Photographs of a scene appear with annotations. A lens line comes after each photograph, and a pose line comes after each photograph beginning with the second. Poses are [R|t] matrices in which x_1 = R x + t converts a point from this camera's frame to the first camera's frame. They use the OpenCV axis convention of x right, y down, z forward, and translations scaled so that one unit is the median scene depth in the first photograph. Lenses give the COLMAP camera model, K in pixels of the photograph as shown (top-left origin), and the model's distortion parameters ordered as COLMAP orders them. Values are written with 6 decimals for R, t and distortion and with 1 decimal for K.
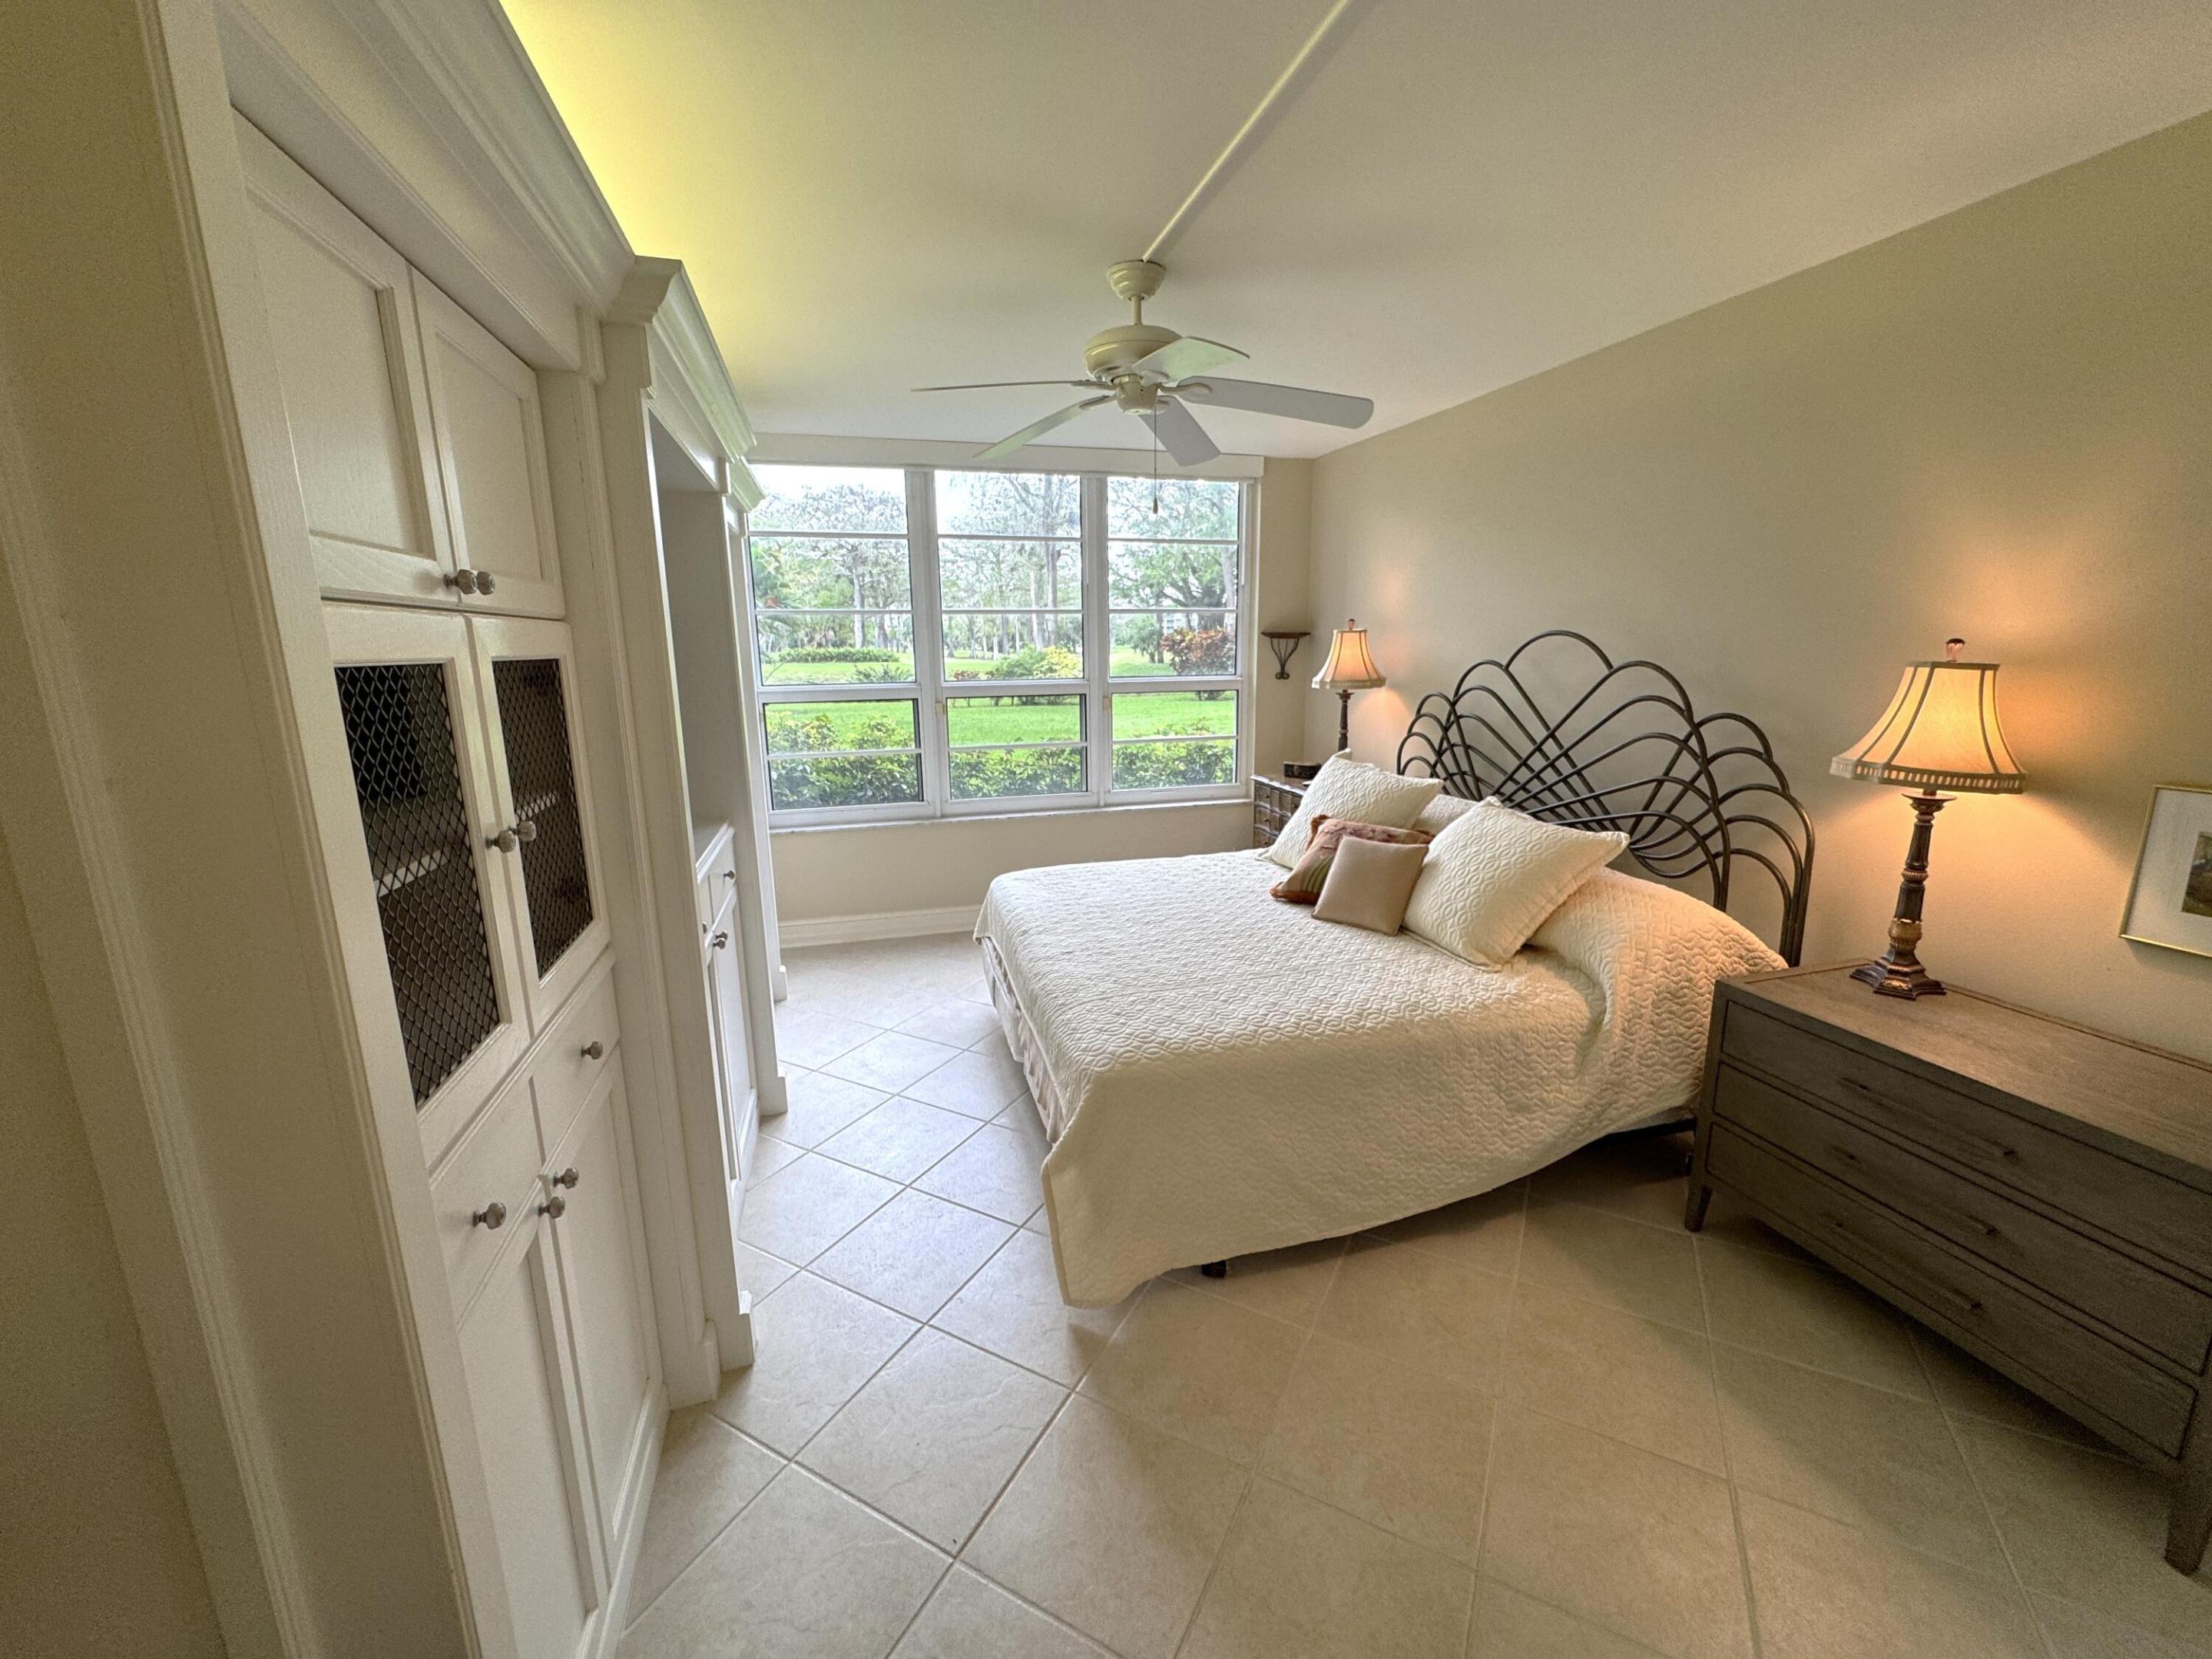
lens RADIAL K [[888.4, 0, 1106.0], [0, 888.4, 829.5], [0, 0, 1]] dist [-0.002845, 0.000522]
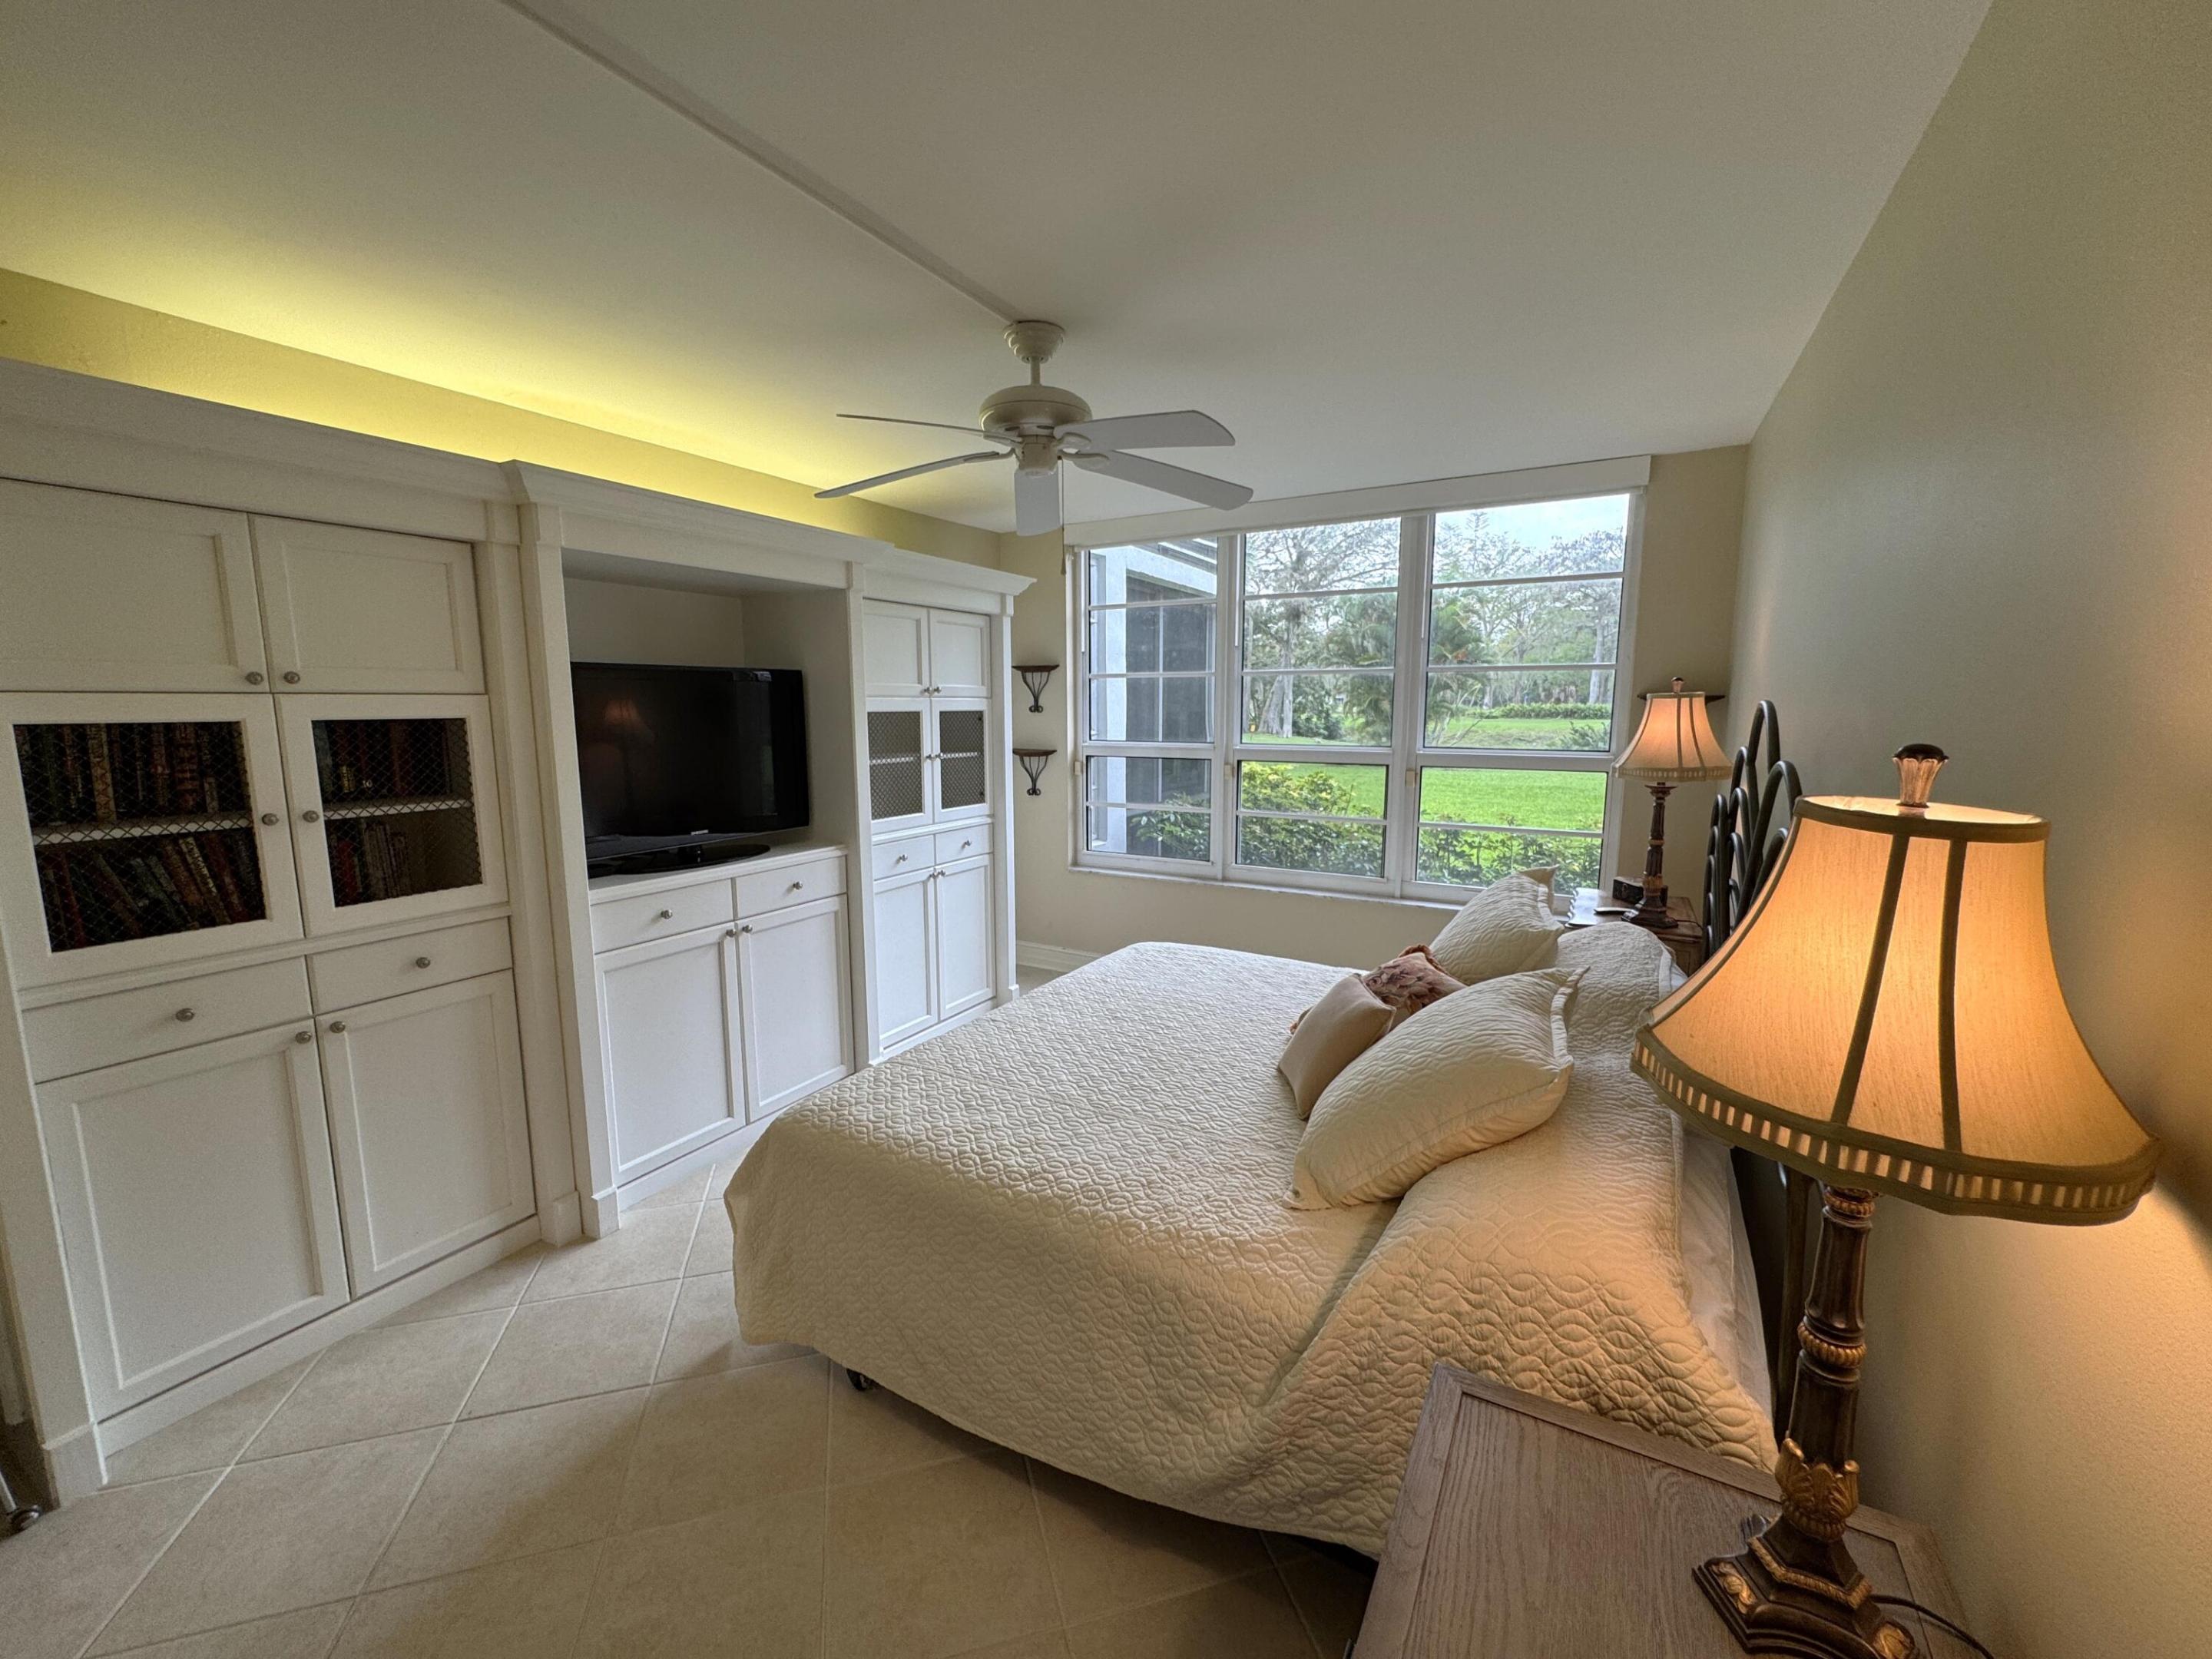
lens RADIAL K [[888.4, 0, 1106.0], [0, 888.4, 829.5], [0, 0, 1]] dist [-0.002845, 0.000522]
pose [[0.702014, 0.112289, -0.703255, 0.456186], [-0.153643, 0.988117, 0.004401, -0.060059], [0.695392, 0.104961, 0.710924, 0.233295]]
